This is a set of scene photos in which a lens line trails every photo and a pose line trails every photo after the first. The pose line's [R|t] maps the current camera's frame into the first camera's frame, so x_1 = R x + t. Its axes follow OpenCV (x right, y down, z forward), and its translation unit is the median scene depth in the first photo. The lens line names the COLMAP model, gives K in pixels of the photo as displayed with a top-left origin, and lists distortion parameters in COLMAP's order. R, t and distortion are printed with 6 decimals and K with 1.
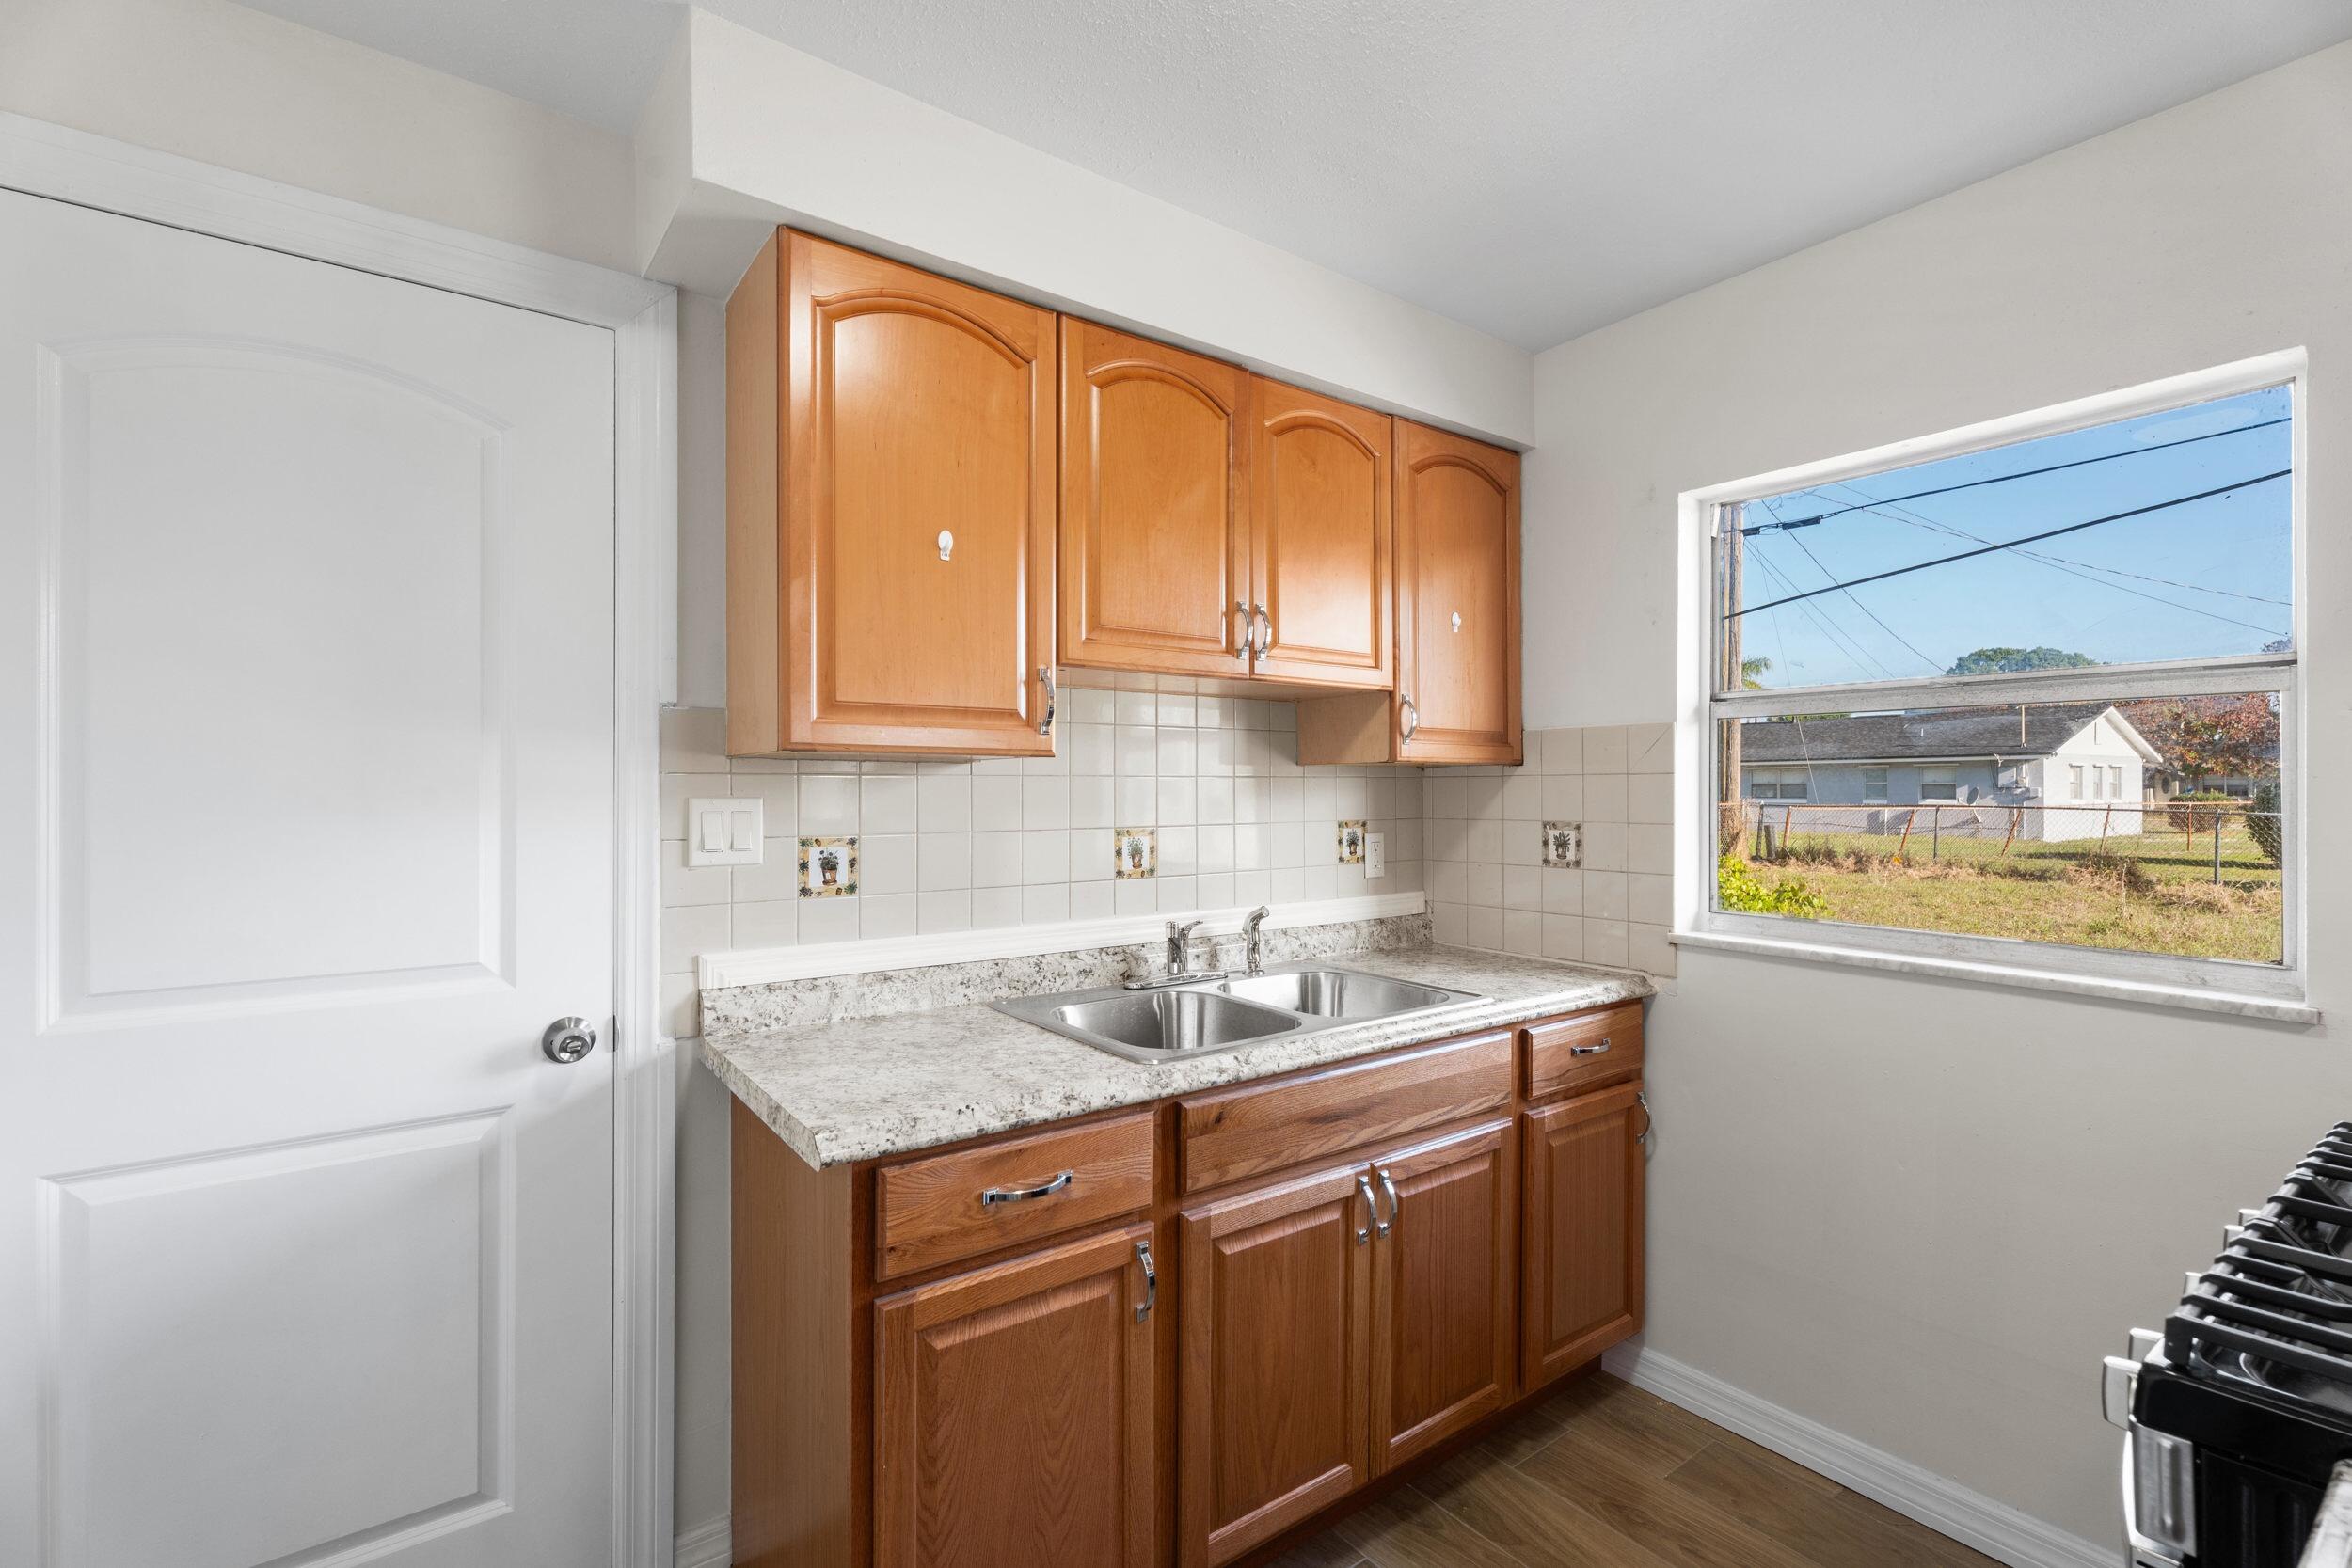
lens RADIAL K [[1043.8, 0, 1173.1], [0, 1043.8, 789.9], [0, 0, 1]] dist [0.001965, -0.000078]
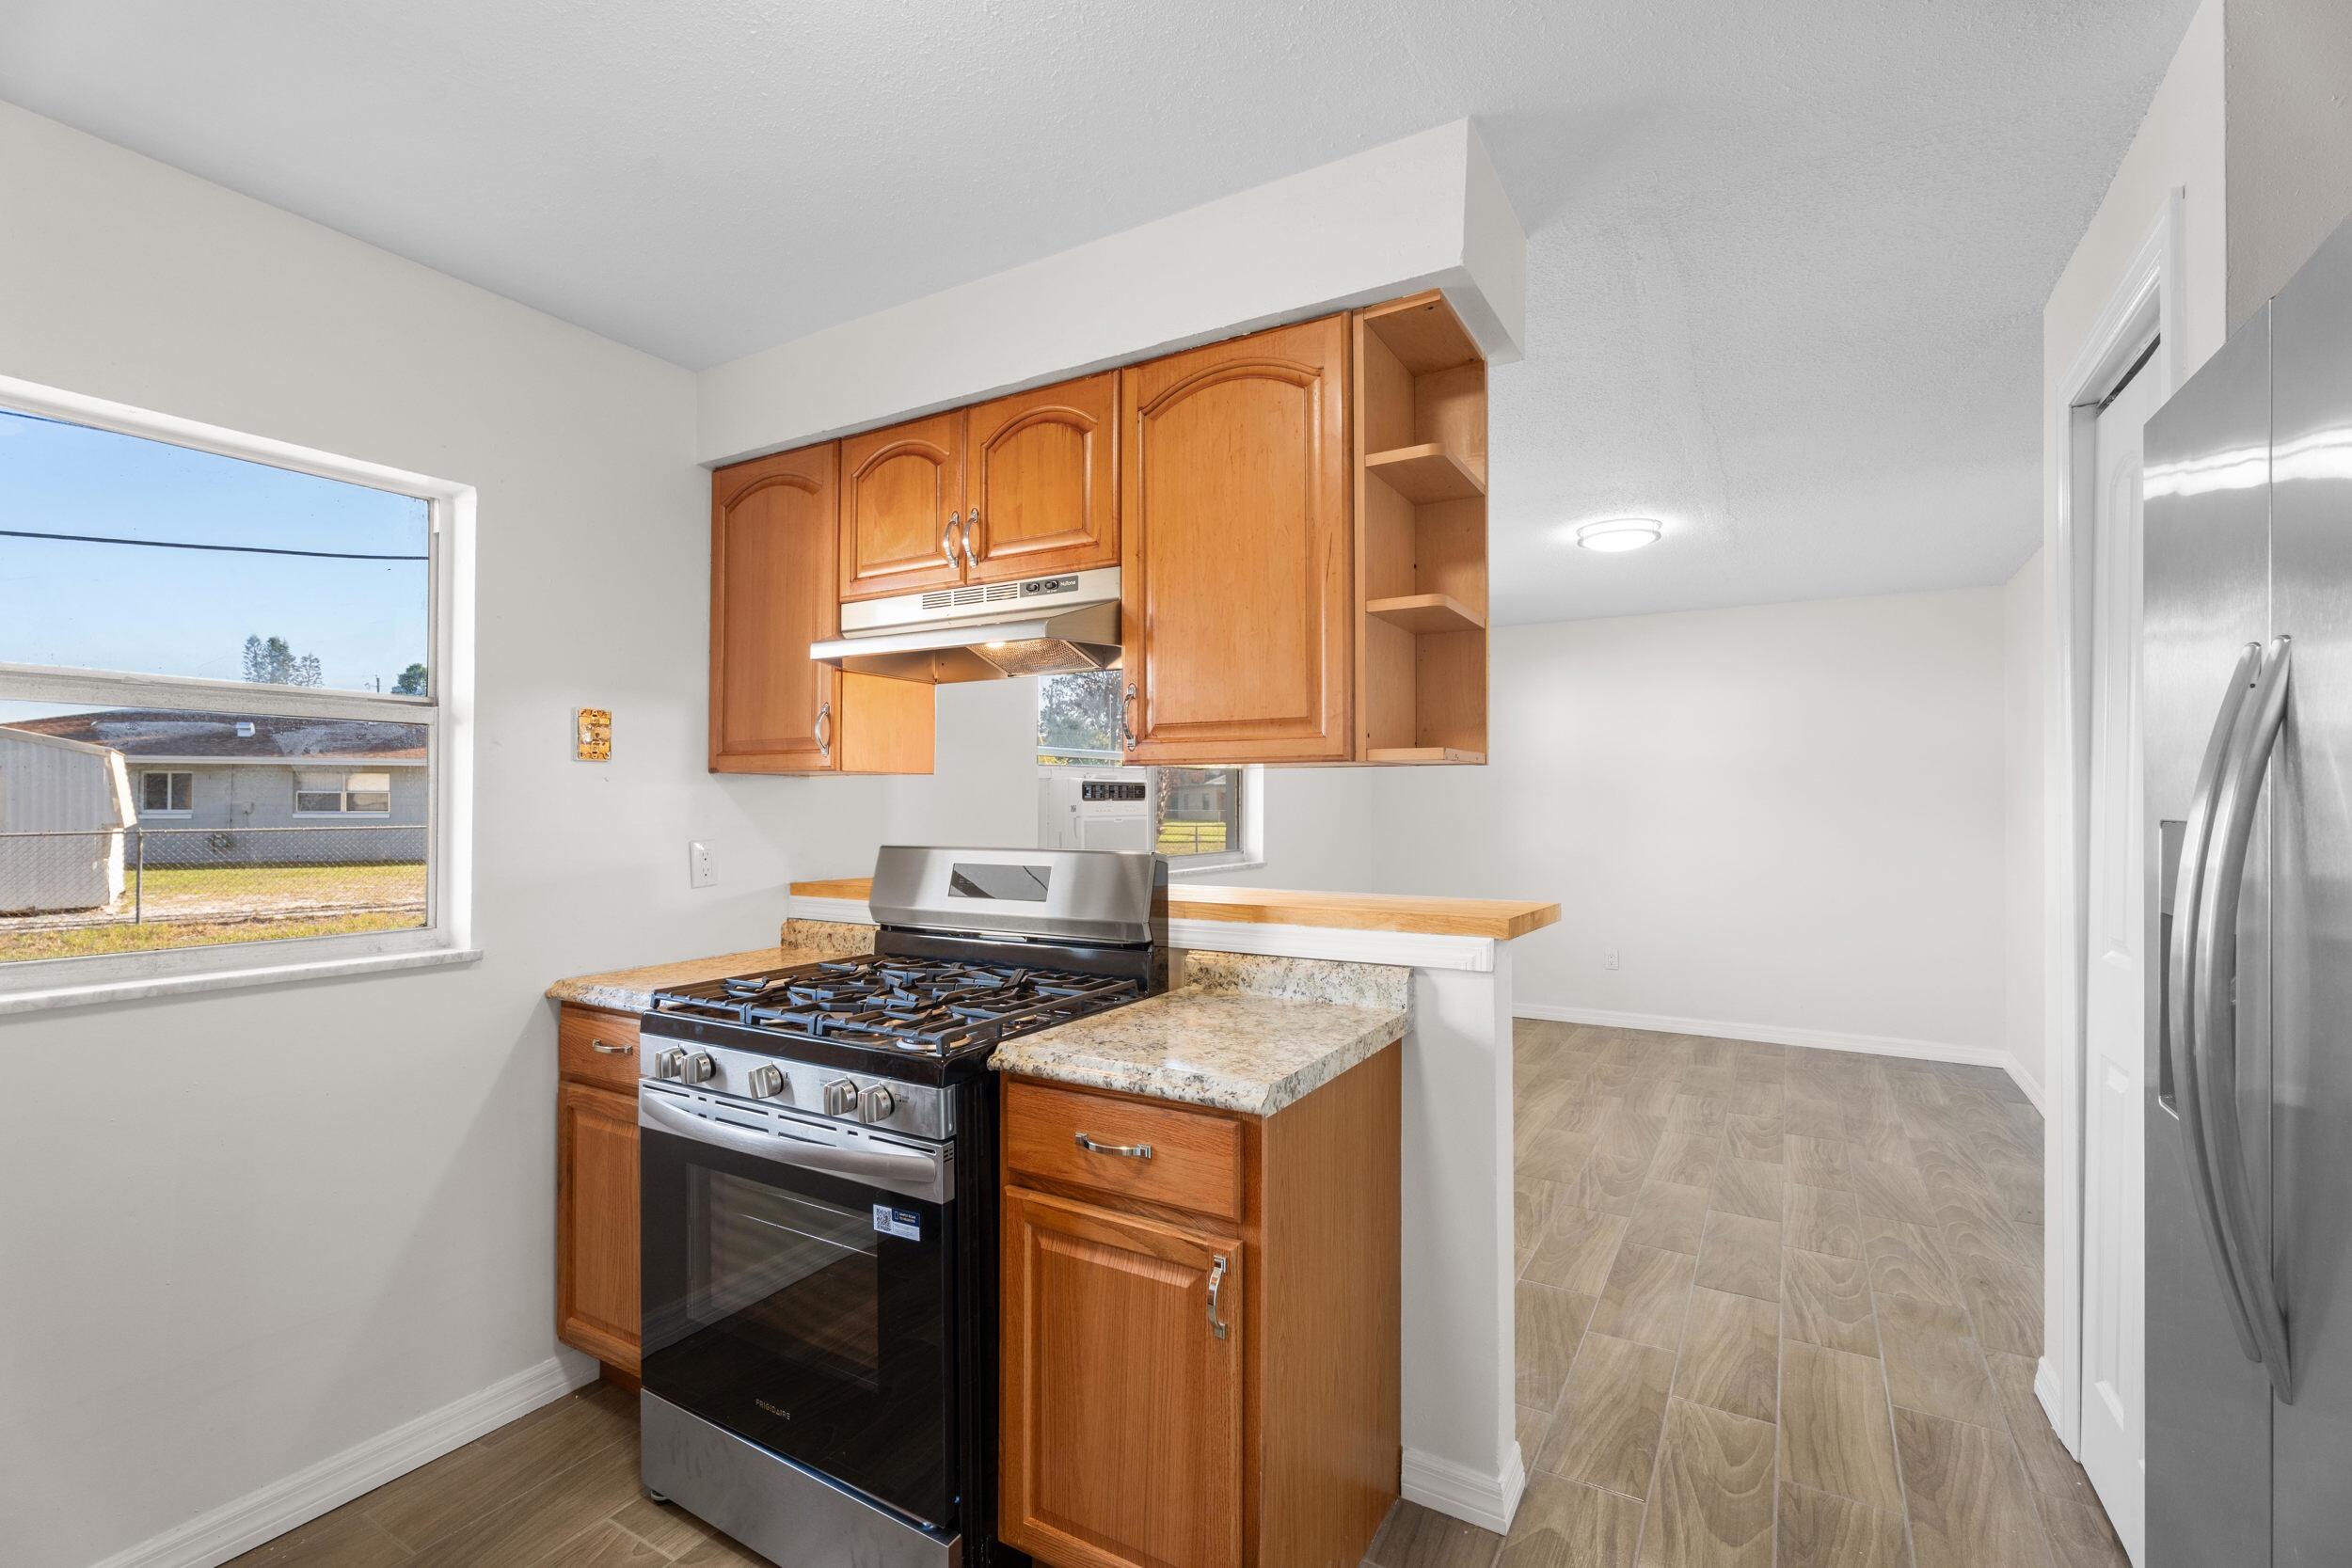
lens RADIAL K [[1043.8, 0, 1173.1], [0, 1043.8, 789.9], [0, 0, 1]] dist [0.001965, -0.000078]
pose [[-0.393674, 0.005614, 0.919233, -0.547450], [-0.005666, 0.999948, -0.008533, -0.003523], [-0.919233, -0.008568, -0.393621, 0.610343]]
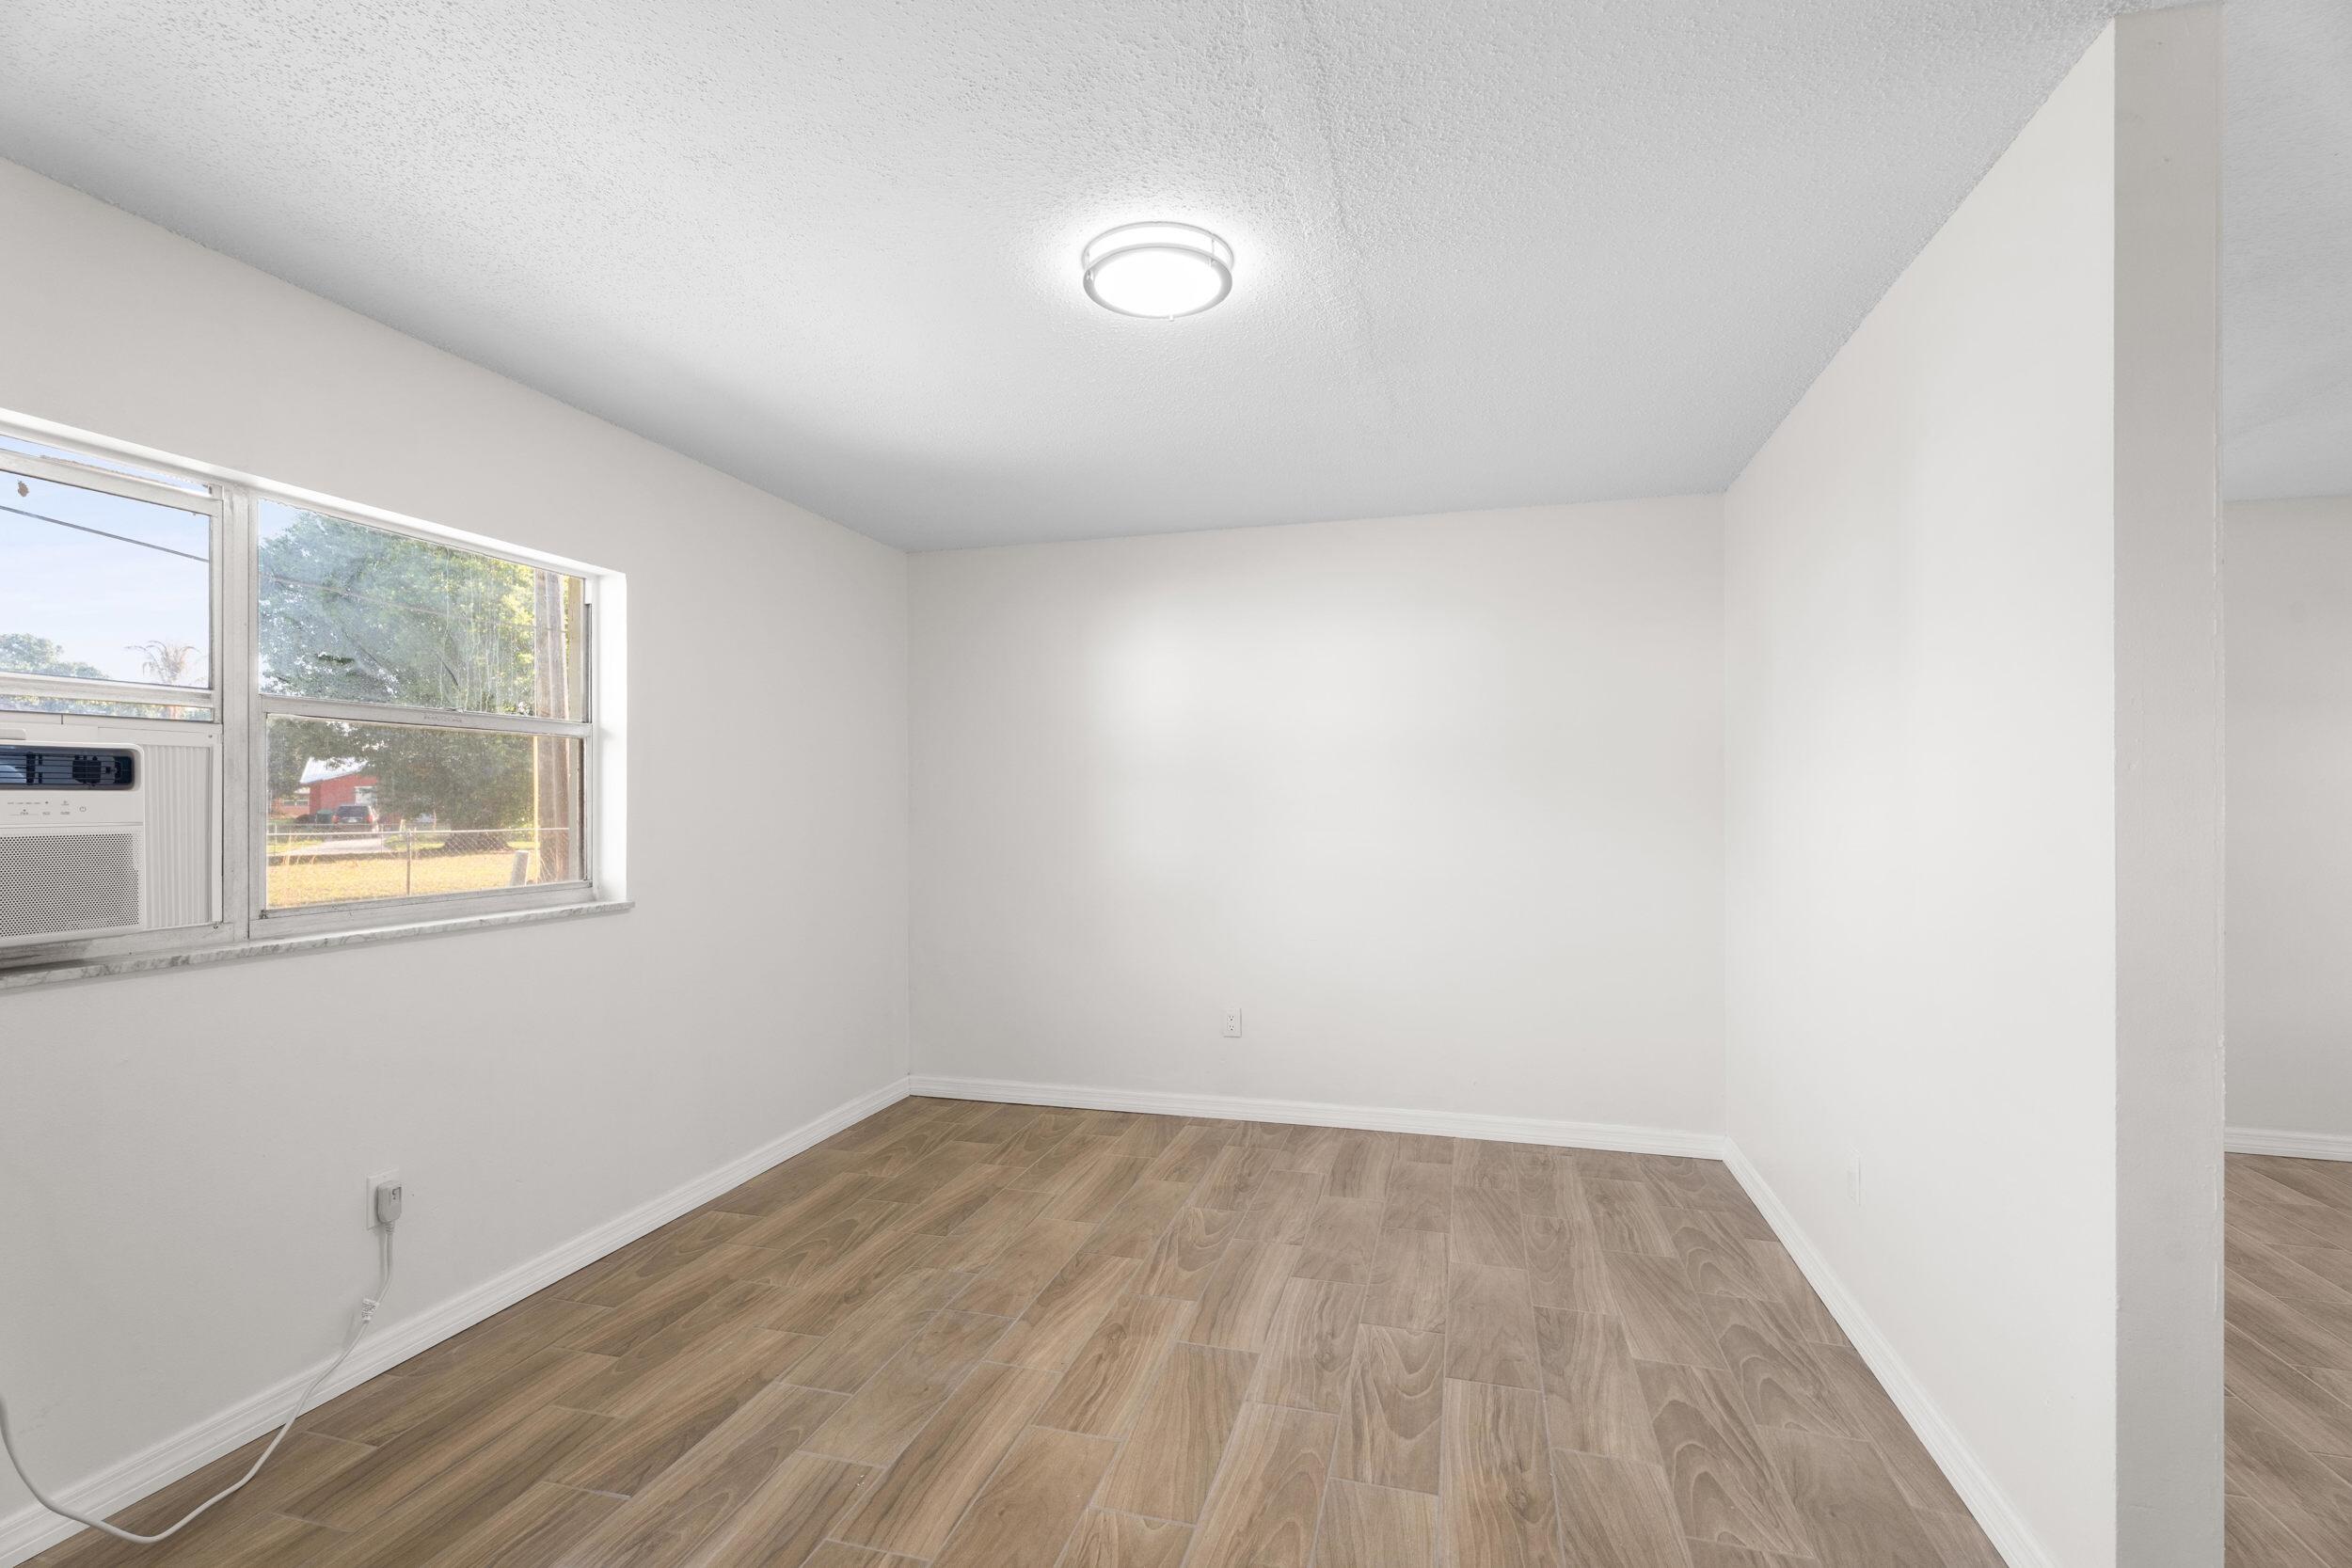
lens RADIAL K [[1050.1, 0, 1170.5], [0, 1050.1, 800.3], [0, 0, 1]] dist [-0.001803, -0.000051]
pose [[-0.613217, -0.001353, 0.789913, -0.483752], [-0.002686, 0.999996, -0.000372, -0.002491], [-0.789910, -0.002350, -0.613219, 0.521056]]
